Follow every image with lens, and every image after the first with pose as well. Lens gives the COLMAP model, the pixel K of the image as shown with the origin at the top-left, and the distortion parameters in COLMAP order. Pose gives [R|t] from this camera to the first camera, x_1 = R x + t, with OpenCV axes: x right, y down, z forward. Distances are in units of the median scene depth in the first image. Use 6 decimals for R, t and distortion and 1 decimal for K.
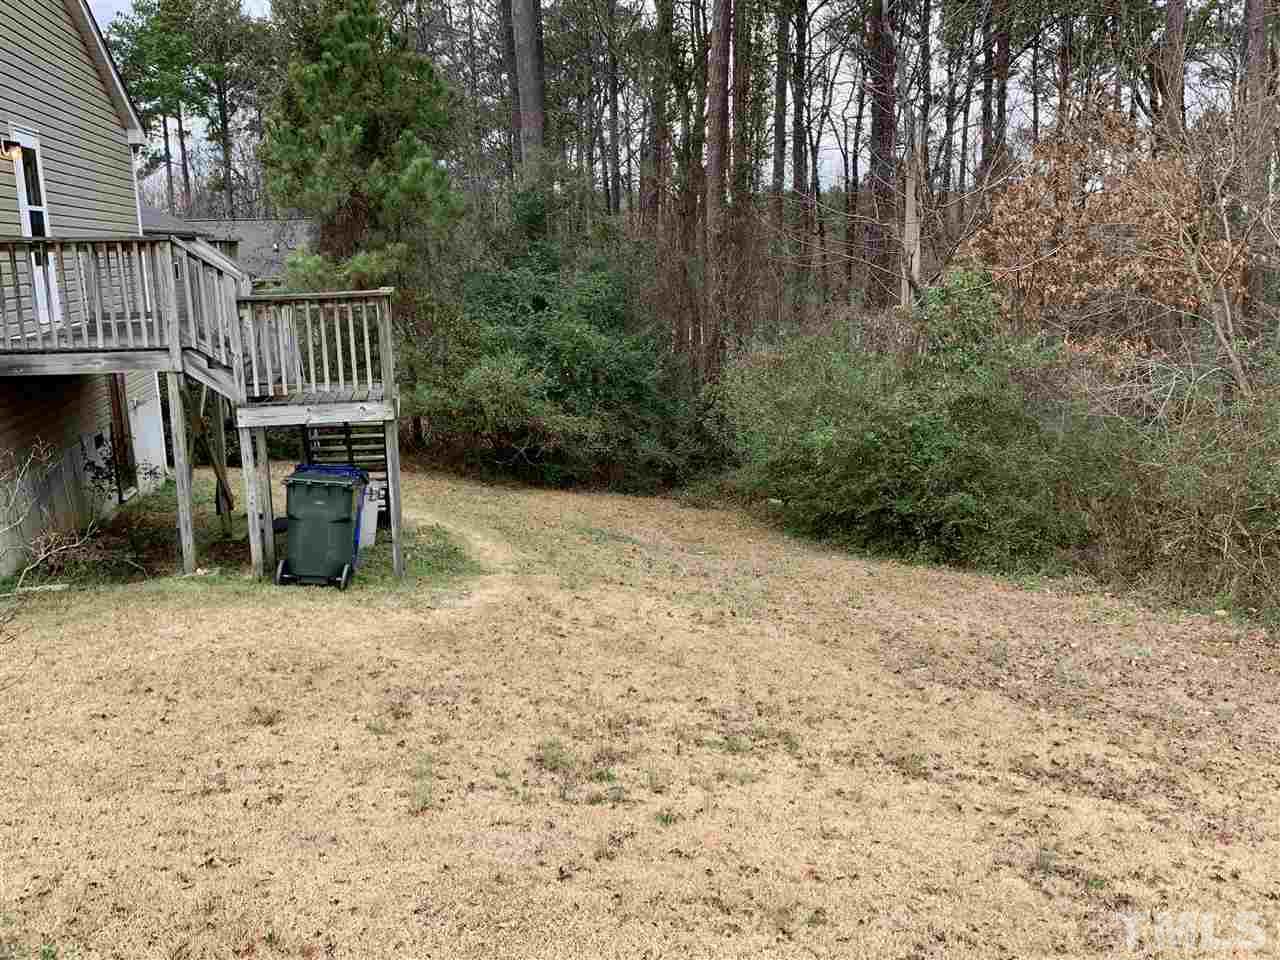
lens RADIAL K [[1059.2, 0, 636.2], [0, 1059.2, 456.5], [0, 0, 1]] dist [0.012763, 0.003625]
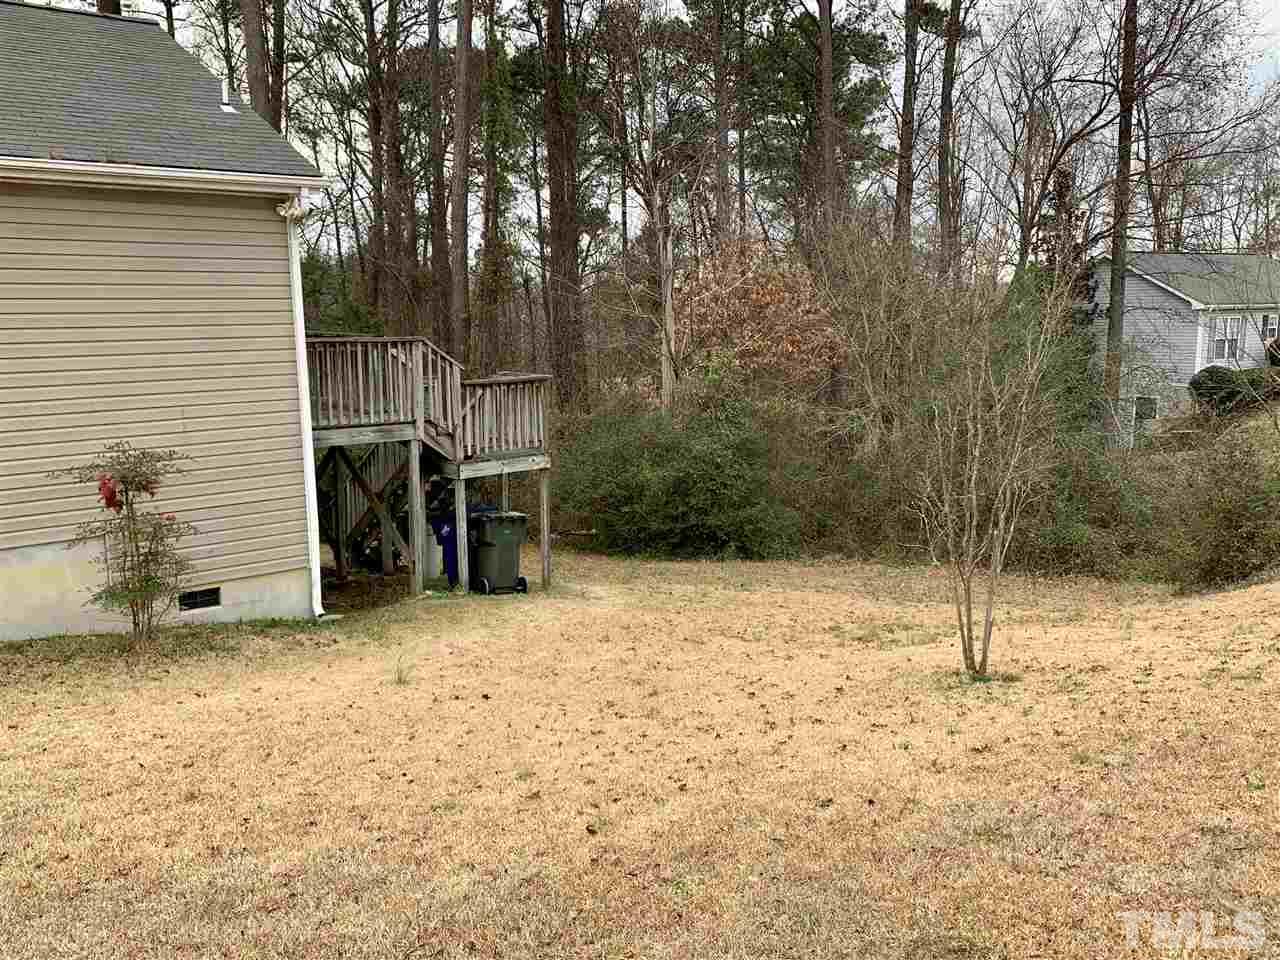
lens RADIAL K [[1059.2, 0, 636.2], [0, 1059.2, 456.5], [0, 0, 1]] dist [0.012763, 0.003625]
pose [[0.861404, -0.051367, 0.505317, -0.849075], [0.080693, 0.996078, -0.036302, 0.009664], [-0.501470, 0.072047, 0.862170, -0.249700]]
